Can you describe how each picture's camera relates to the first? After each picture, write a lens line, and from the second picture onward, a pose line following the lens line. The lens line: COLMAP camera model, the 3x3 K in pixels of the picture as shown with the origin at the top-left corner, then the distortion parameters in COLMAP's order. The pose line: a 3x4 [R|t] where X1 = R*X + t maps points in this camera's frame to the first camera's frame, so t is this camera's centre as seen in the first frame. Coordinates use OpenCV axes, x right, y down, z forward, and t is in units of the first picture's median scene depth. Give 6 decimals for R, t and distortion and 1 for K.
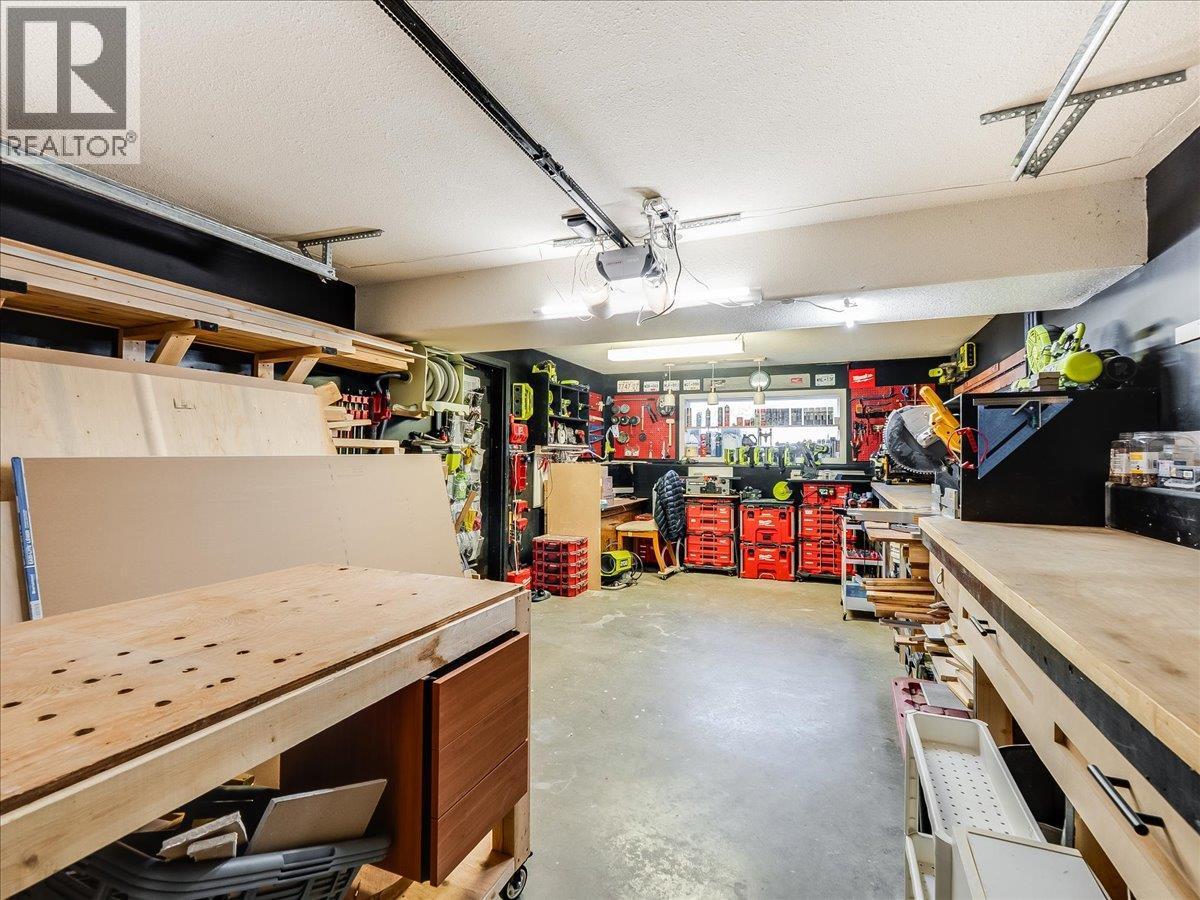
lens RADIAL K [[565.8, 0, 584.3], [0, 565.8, 450.6], [0, 0, 1]] dist [0.001358, 0.000271]
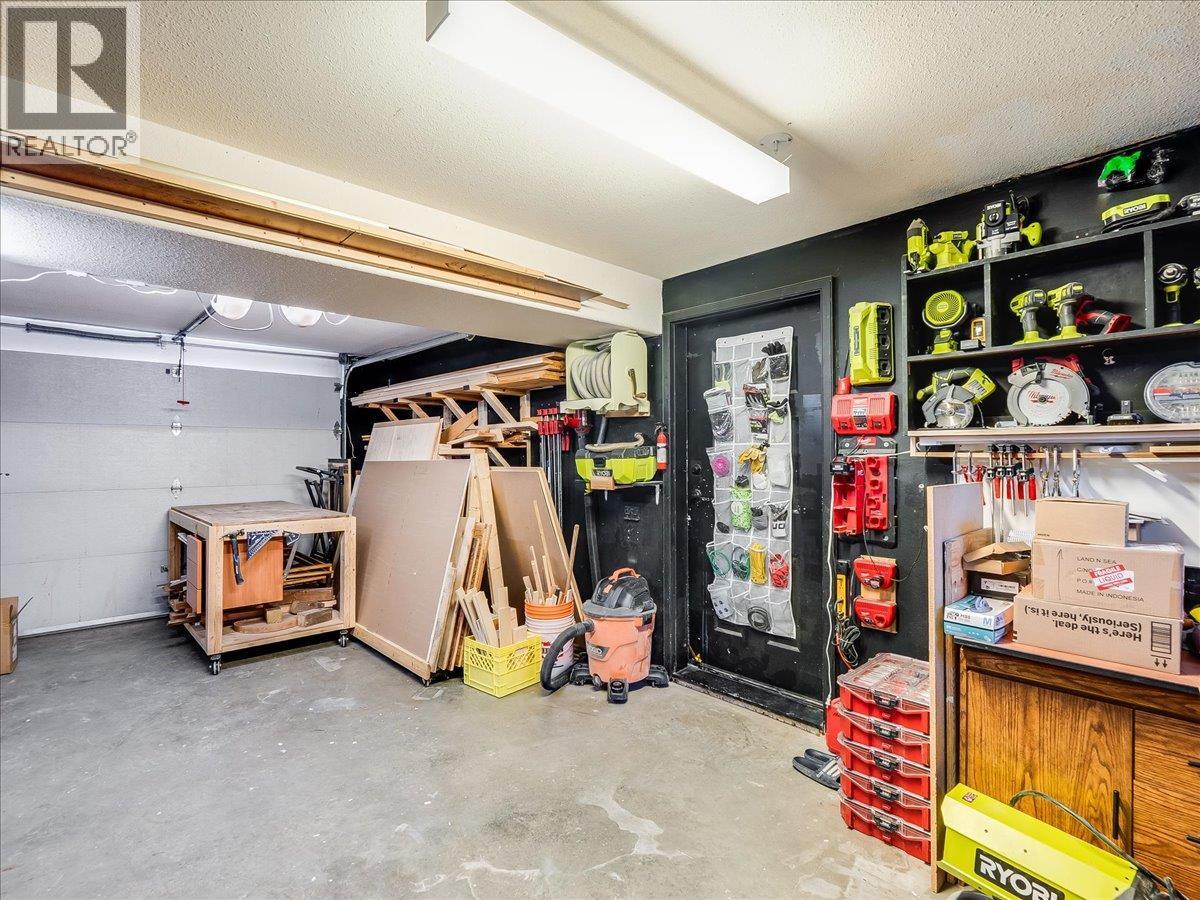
lens RADIAL K [[565.8, 0, 584.3], [0, 565.8, 450.6], [0, 0, 1]] dist [0.001358, 0.000271]
pose [[-0.383017, -0.008932, -0.923698, 0.489750], [0.011424, 0.999831, -0.014405, 0.004590], [0.923671, -0.016069, -0.382851, 1.170153]]
